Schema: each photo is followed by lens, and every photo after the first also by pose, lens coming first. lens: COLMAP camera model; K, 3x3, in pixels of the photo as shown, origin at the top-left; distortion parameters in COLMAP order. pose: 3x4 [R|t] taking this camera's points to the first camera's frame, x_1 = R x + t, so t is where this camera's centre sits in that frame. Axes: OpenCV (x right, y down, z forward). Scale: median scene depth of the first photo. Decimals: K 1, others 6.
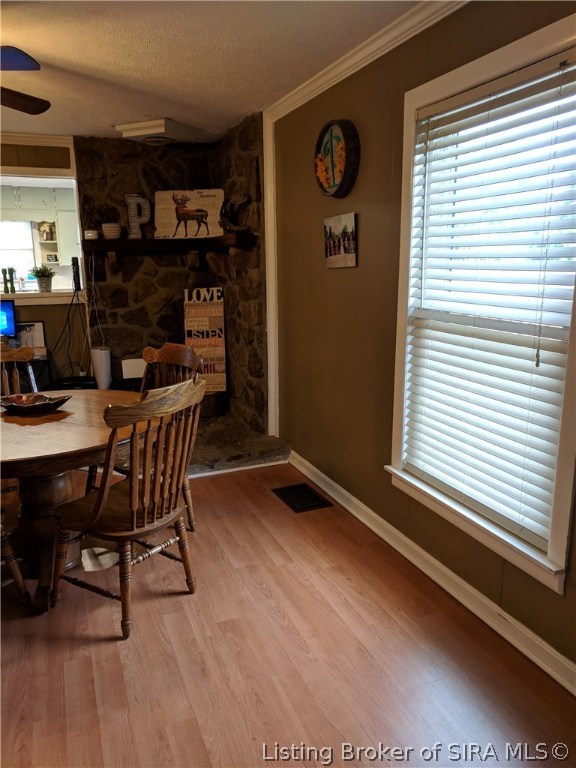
lens RADIAL K [[569.6, 0, 289.4], [0, 569.6, 387.9], [0, 0, 1]] dist [-0.003565, 0.011810]
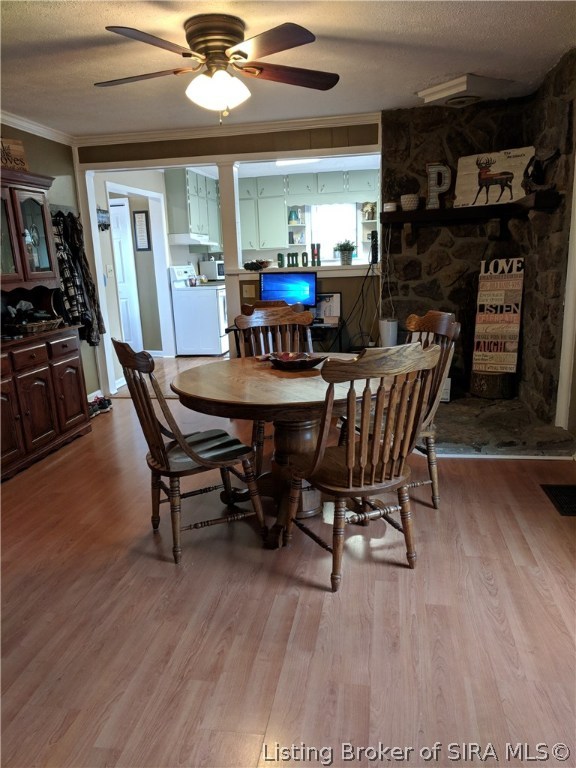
lens RADIAL K [[569.6, 0, 289.4], [0, 569.6, 387.9], [0, 0, 1]] dist [-0.003565, 0.011810]
pose [[0.845514, 0.101029, -0.524308, 0.071996], [-0.085722, 0.994883, 0.053468, 0.014116], [0.527027, -0.000263, 0.849848, 0.043412]]
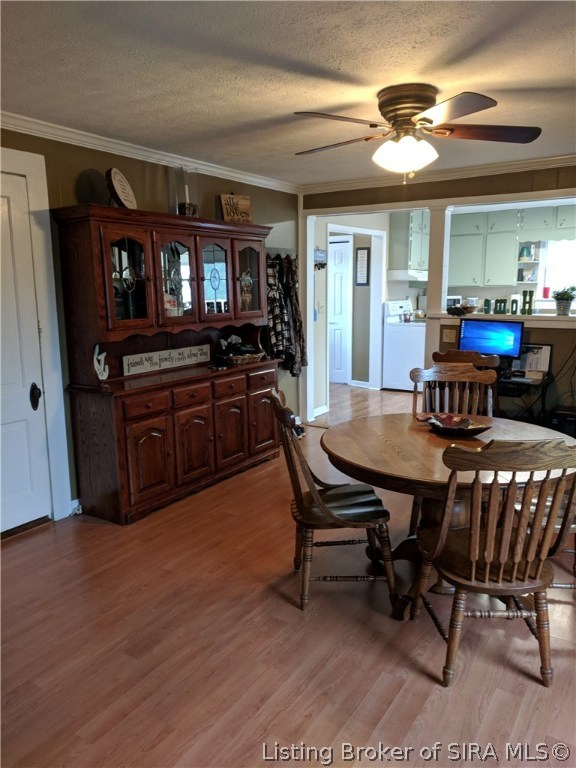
lens RADIAL K [[569.6, 0, 289.4], [0, 569.6, 387.9], [0, 0, 1]] dist [-0.003565, 0.011810]
pose [[0.560413, 0.158277, -0.812949, 0.132669], [-0.176572, 0.981835, 0.069437, -0.036697], [0.809172, 0.104631, 0.578181, 0.089616]]
